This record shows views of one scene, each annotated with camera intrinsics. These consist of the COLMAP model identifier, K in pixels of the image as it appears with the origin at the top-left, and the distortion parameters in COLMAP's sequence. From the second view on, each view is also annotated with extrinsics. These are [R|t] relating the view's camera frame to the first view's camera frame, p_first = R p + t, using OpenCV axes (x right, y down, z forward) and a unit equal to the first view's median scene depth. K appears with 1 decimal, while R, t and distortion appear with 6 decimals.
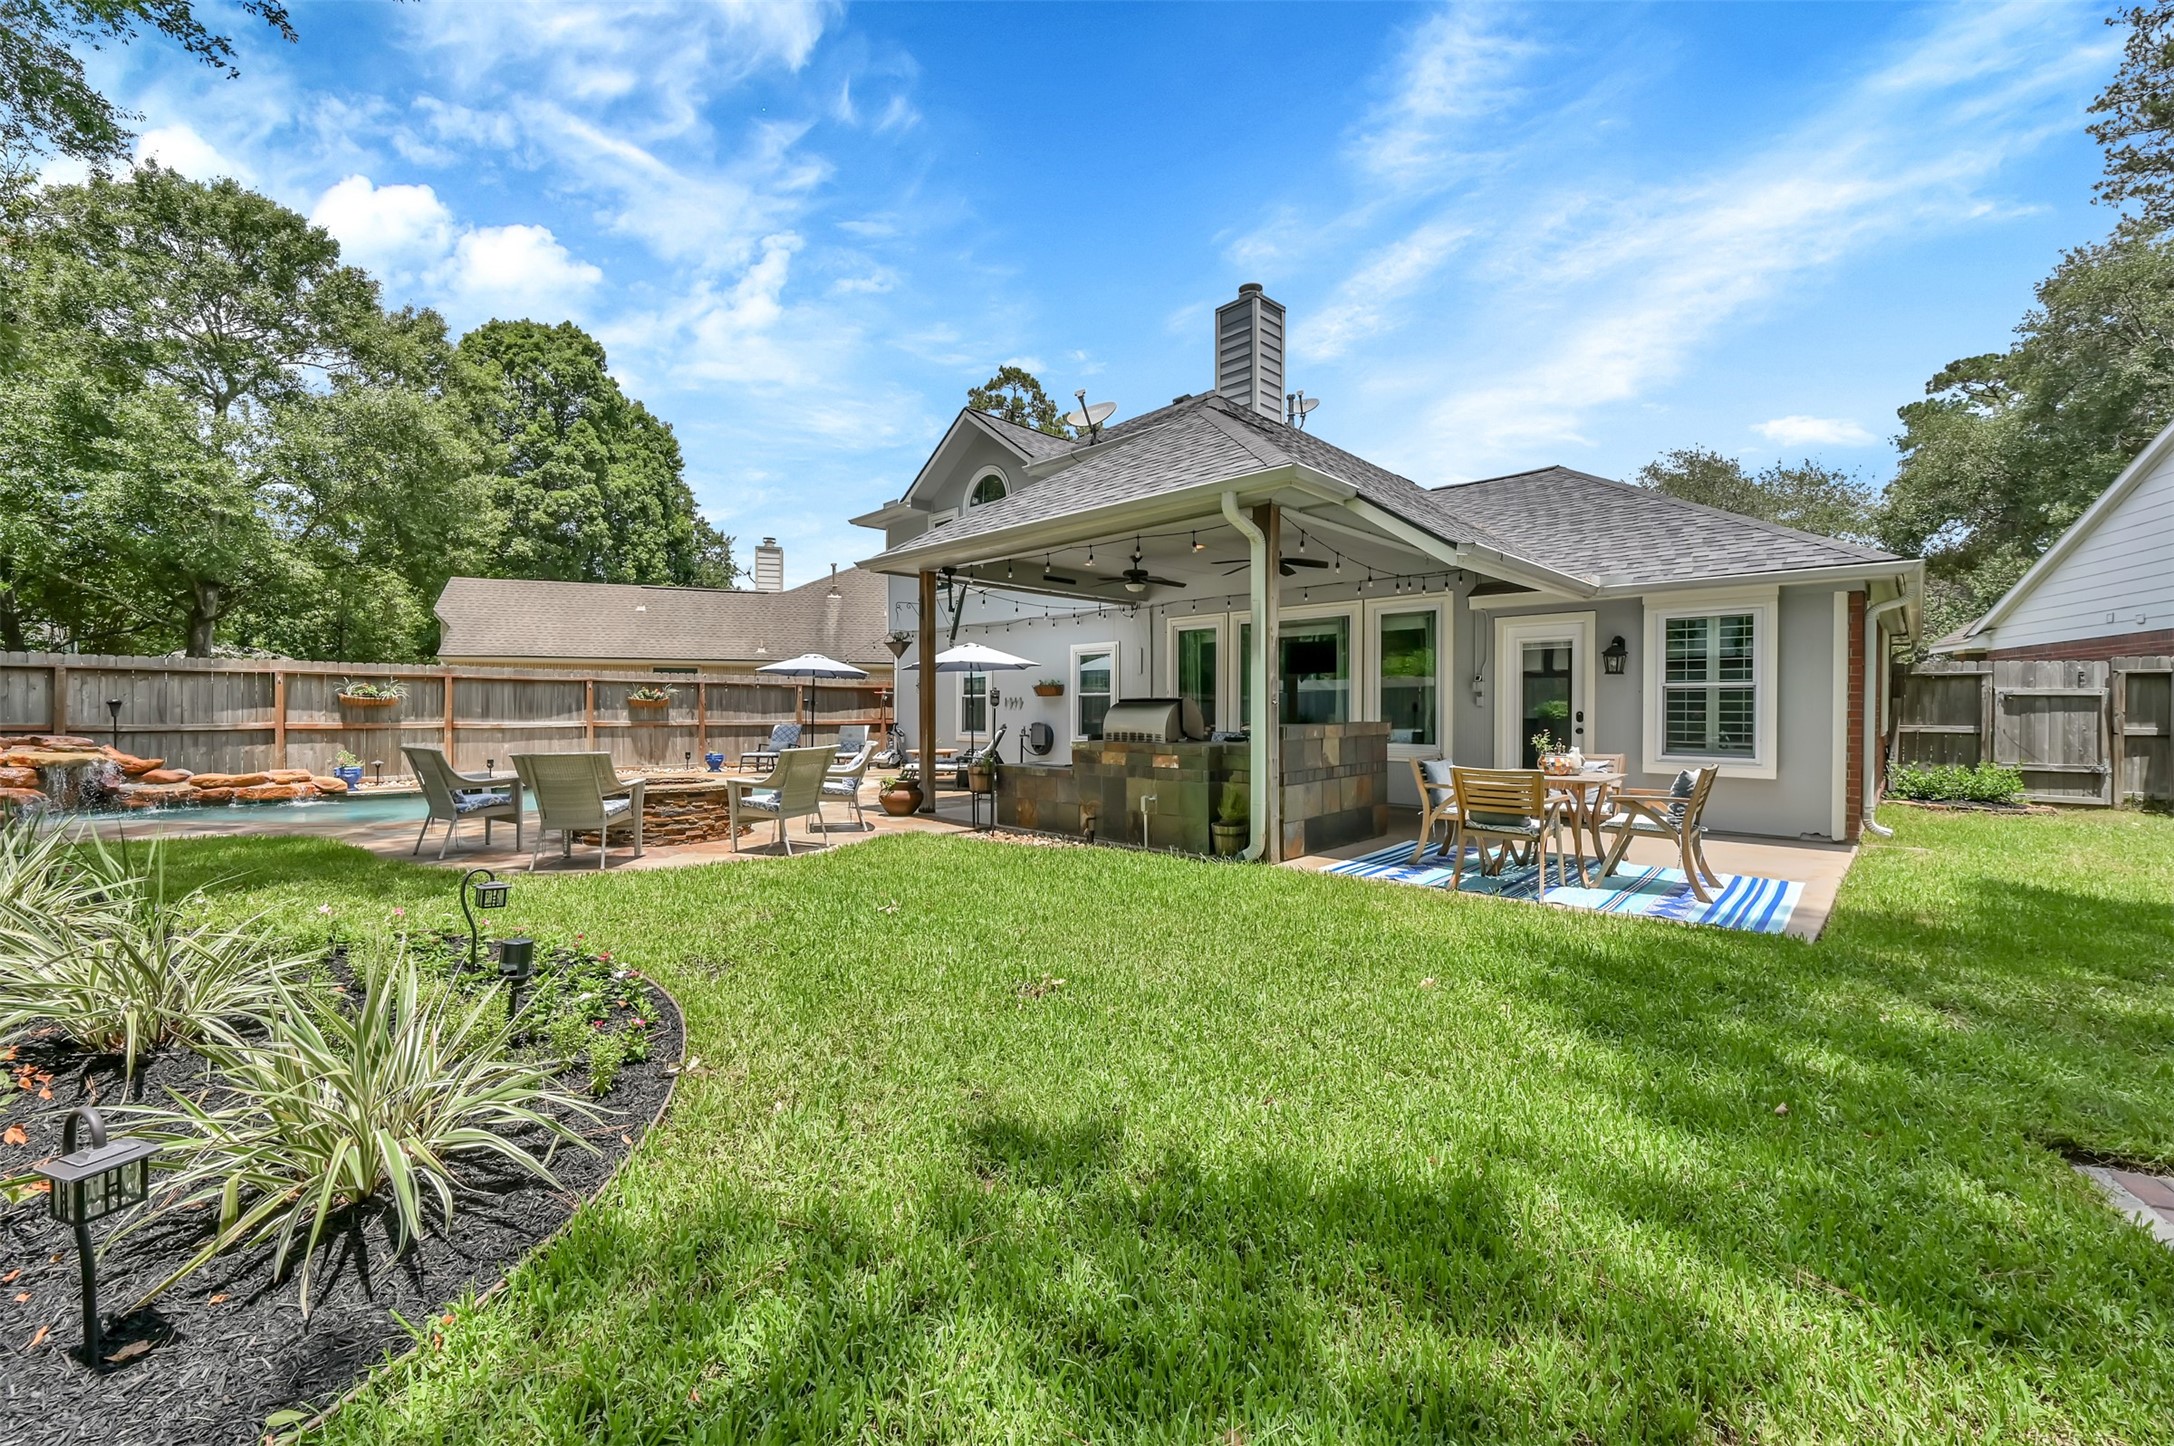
lens RADIAL K [[856.4, 0, 1091.1], [0, 856.4, 718.7], [0, 0, 1]] dist [-0.000386, -0.000208]
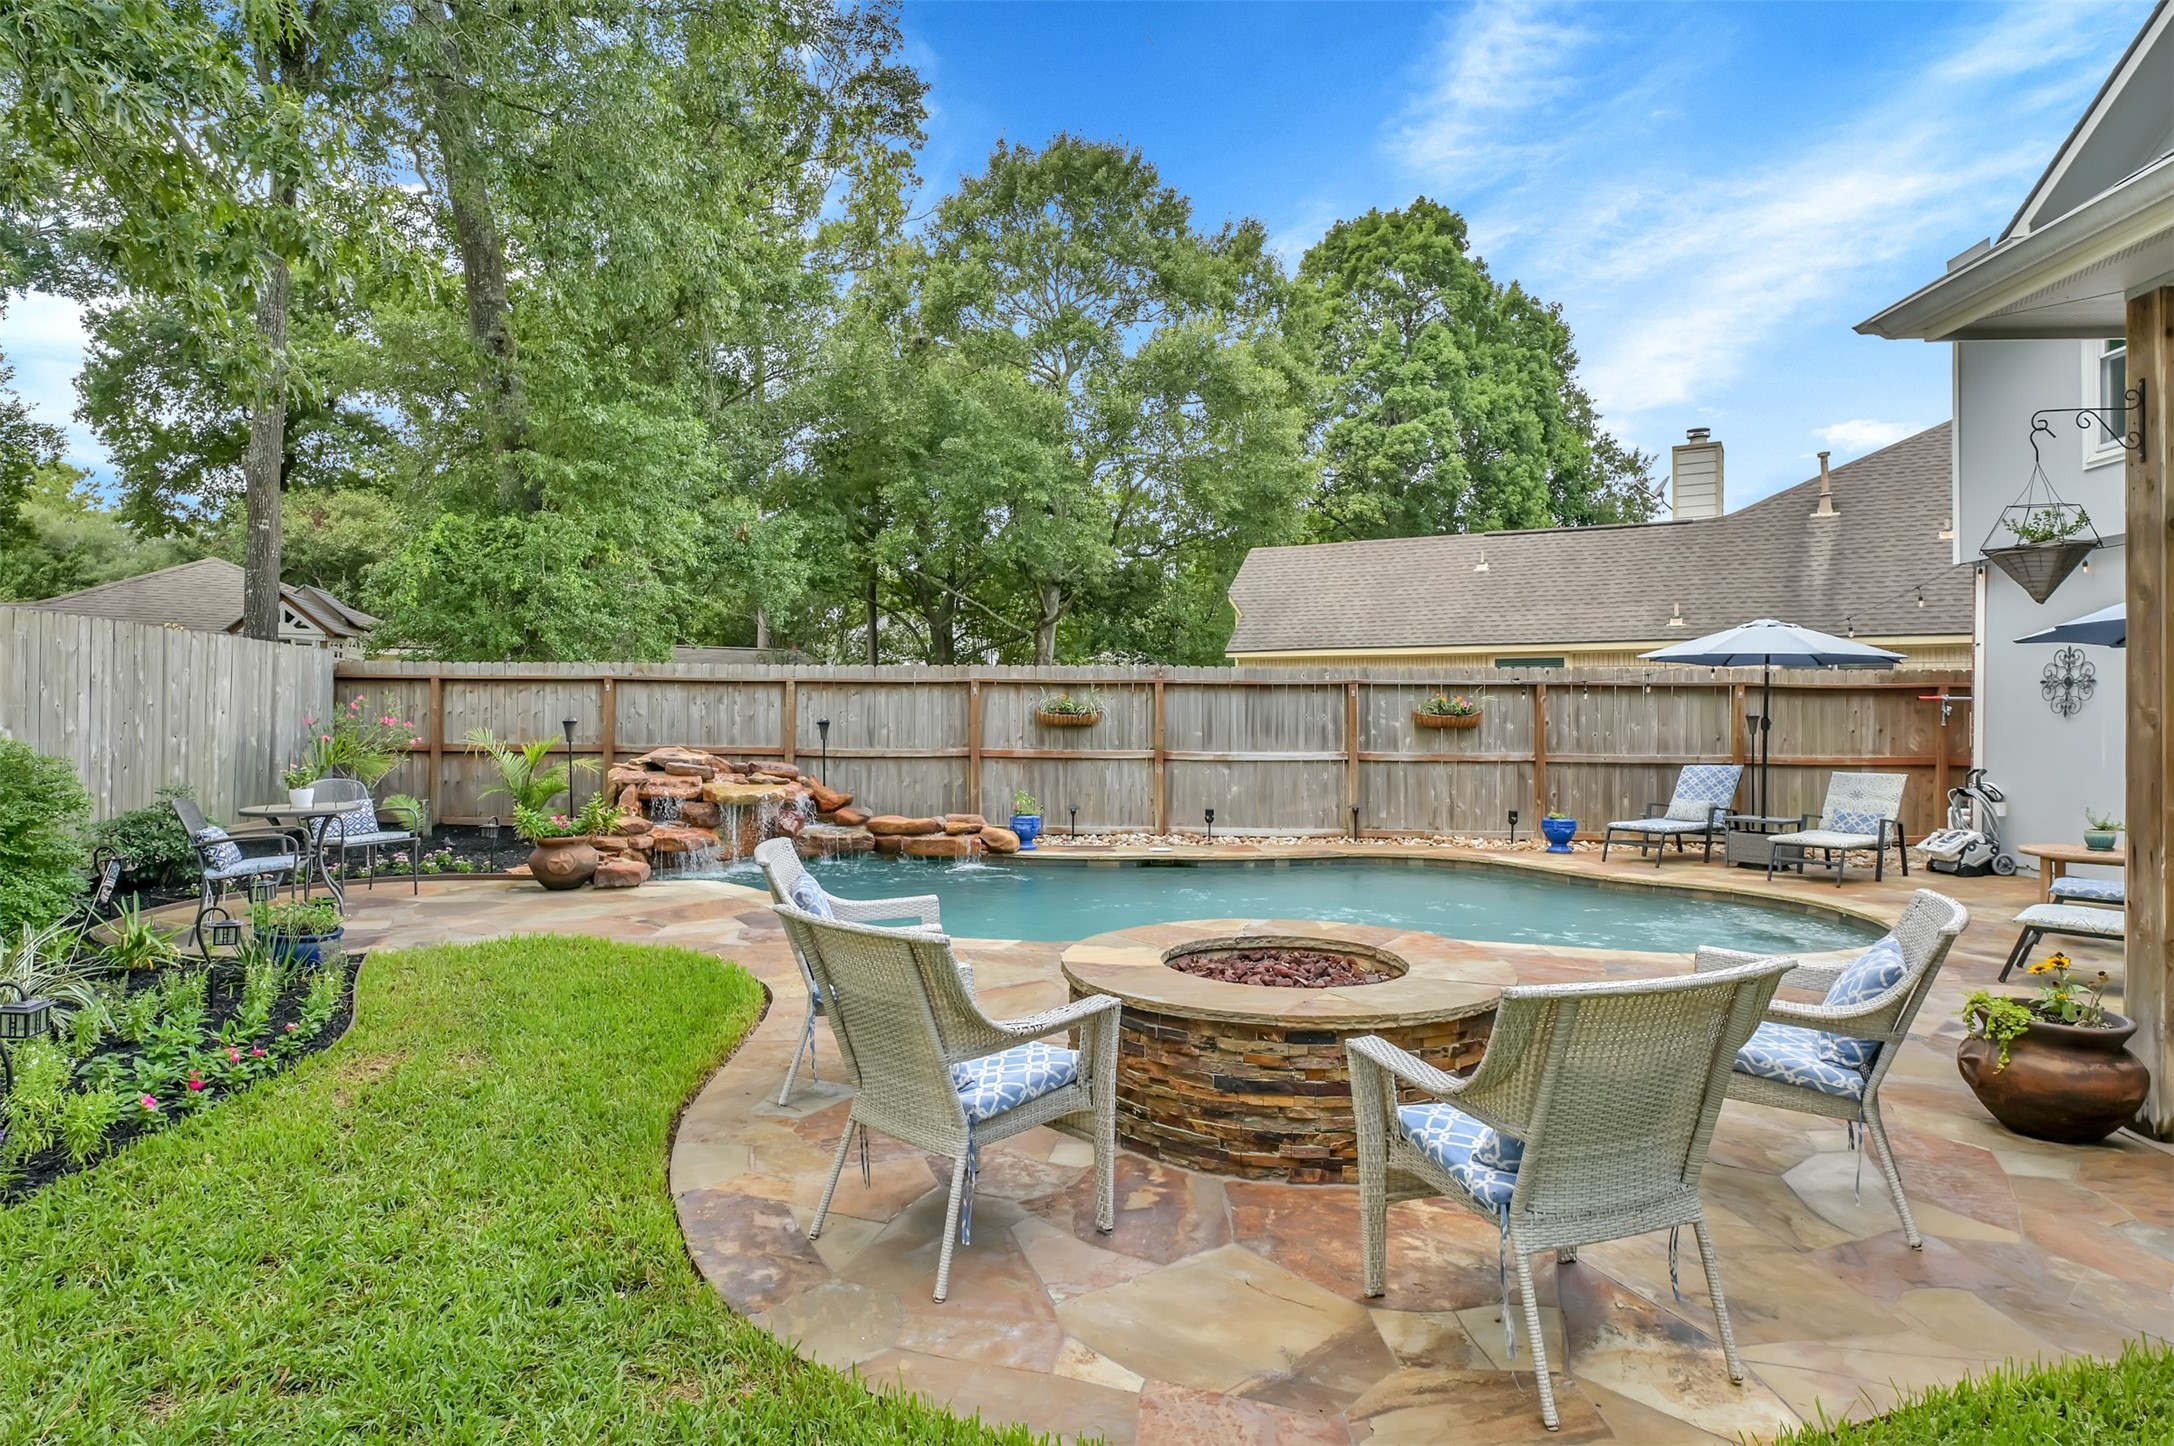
lens RADIAL K [[1175.9, 0, 1076.3], [0, 1175.9, 710.2], [0, 0, 1]] dist [0.004223, 0.001268]
pose [[0.652012, -0.000423, -0.758209, -0.058812], [-0.010561, 0.999898, -0.009640, -0.010375], [0.758135, 0.014293, 0.651941, 0.211192]]
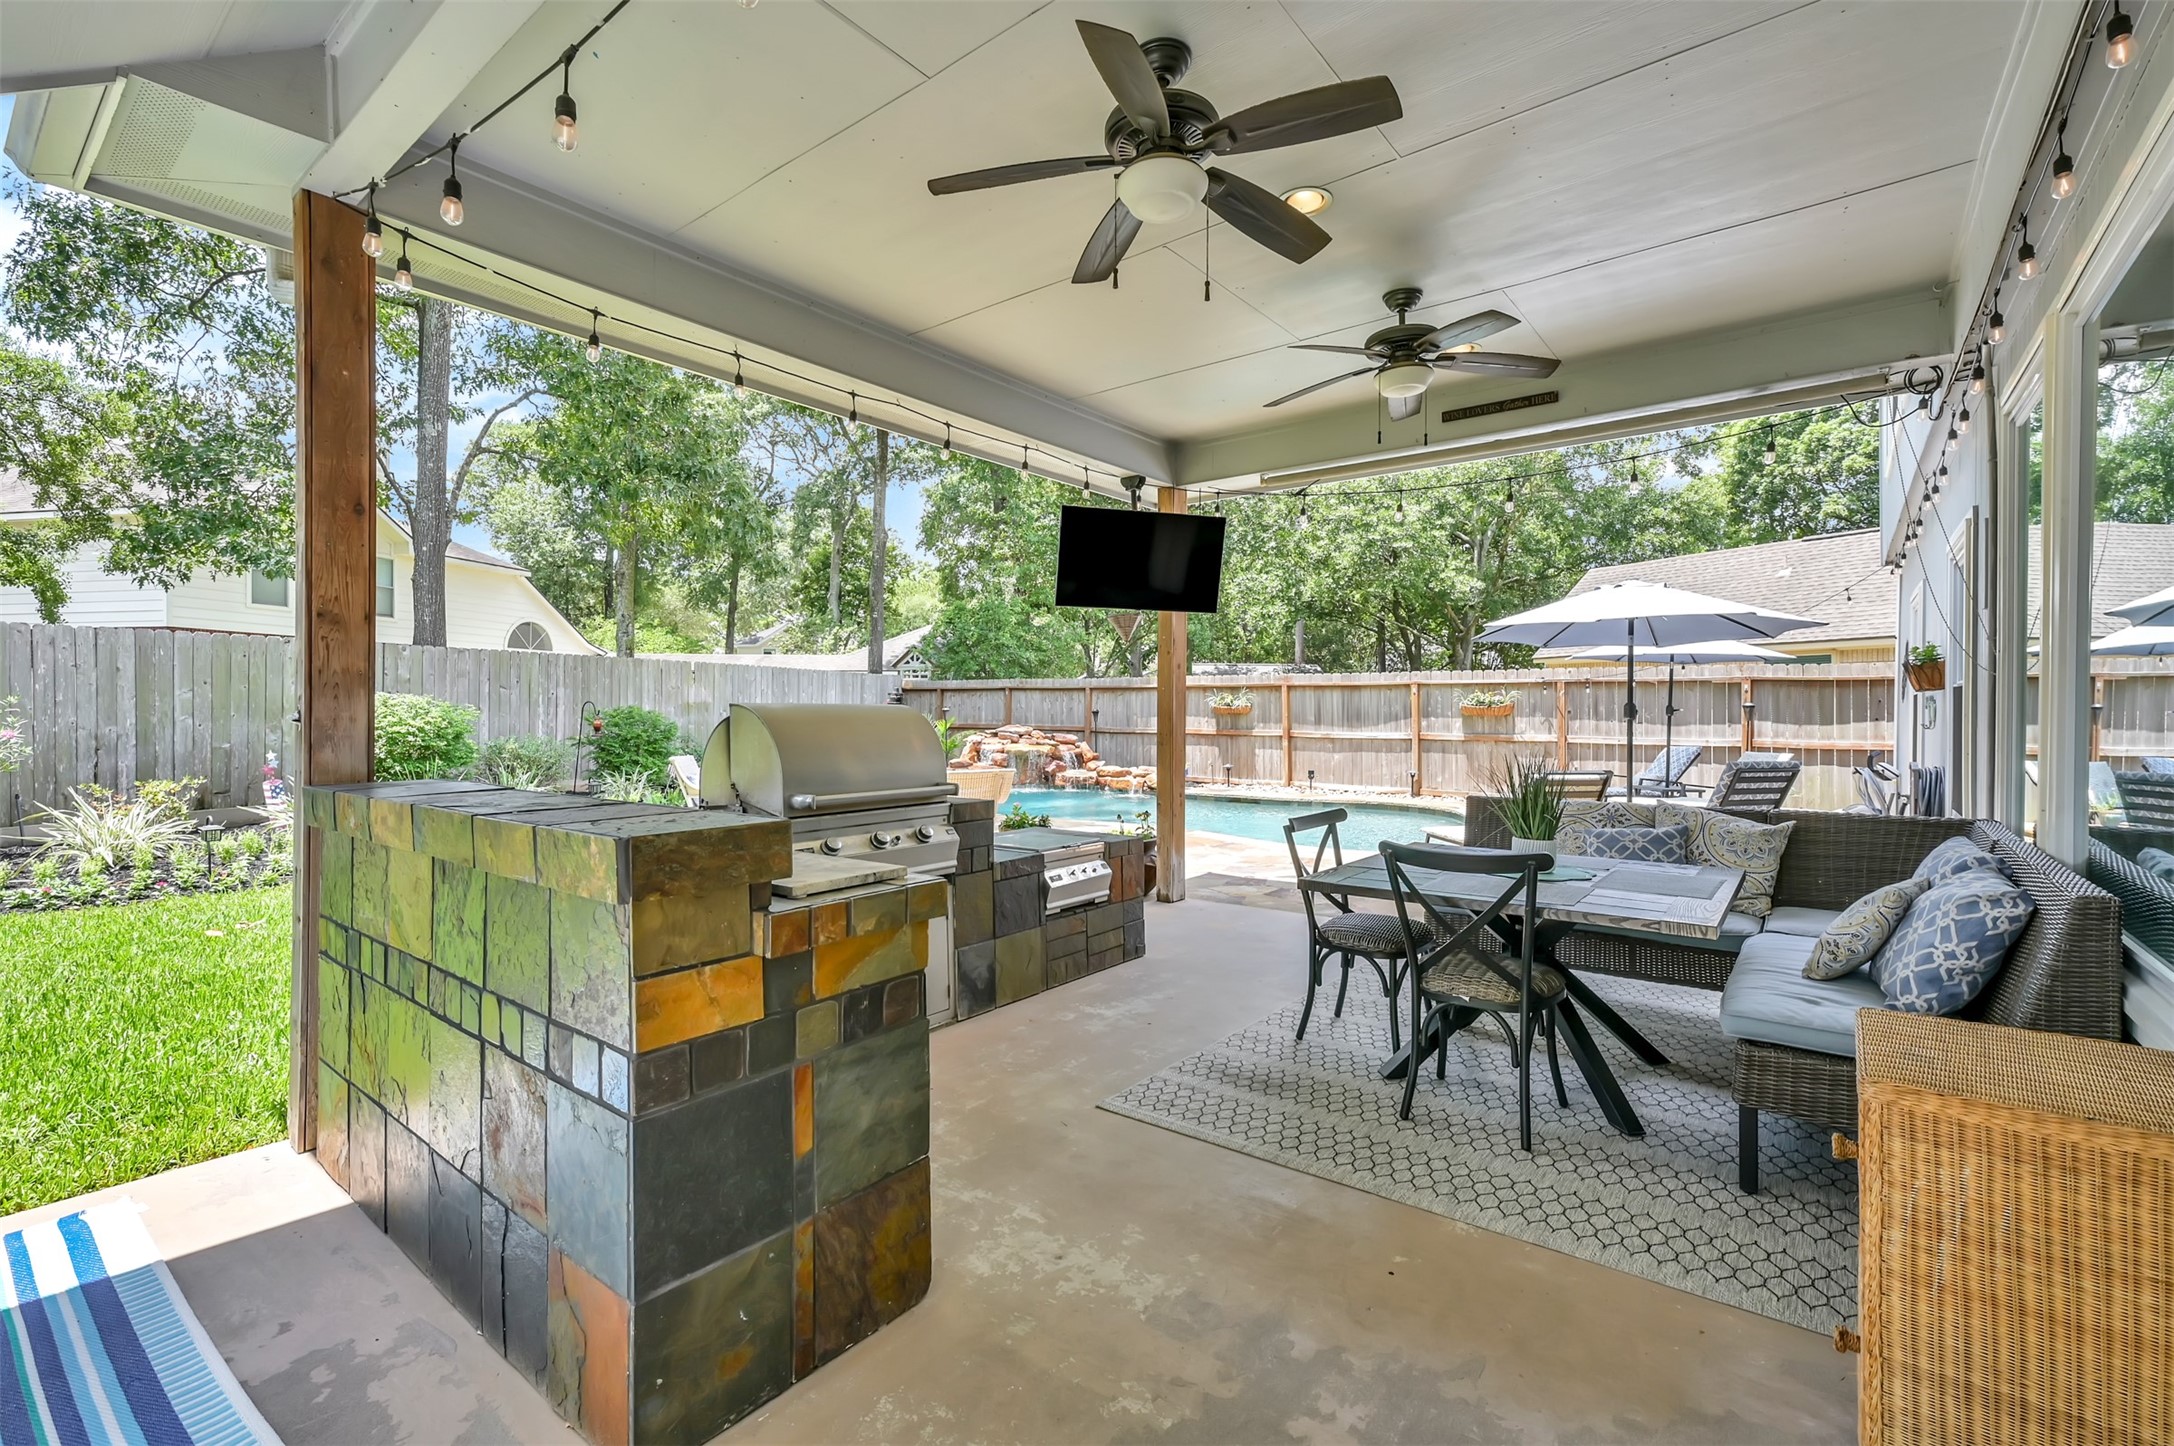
lens RADIAL K [[950.6, 0, 1083.2], [0, 950.6, 711.2], [0, 0, 1]] dist [-0.002603, -0.000132]
pose [[0.102295, 0.000027, -0.994754, 0.197414], [-0.013446, 0.999909, -0.001356, -0.007847], [0.994663, 0.013514, 0.102286, 0.387606]]
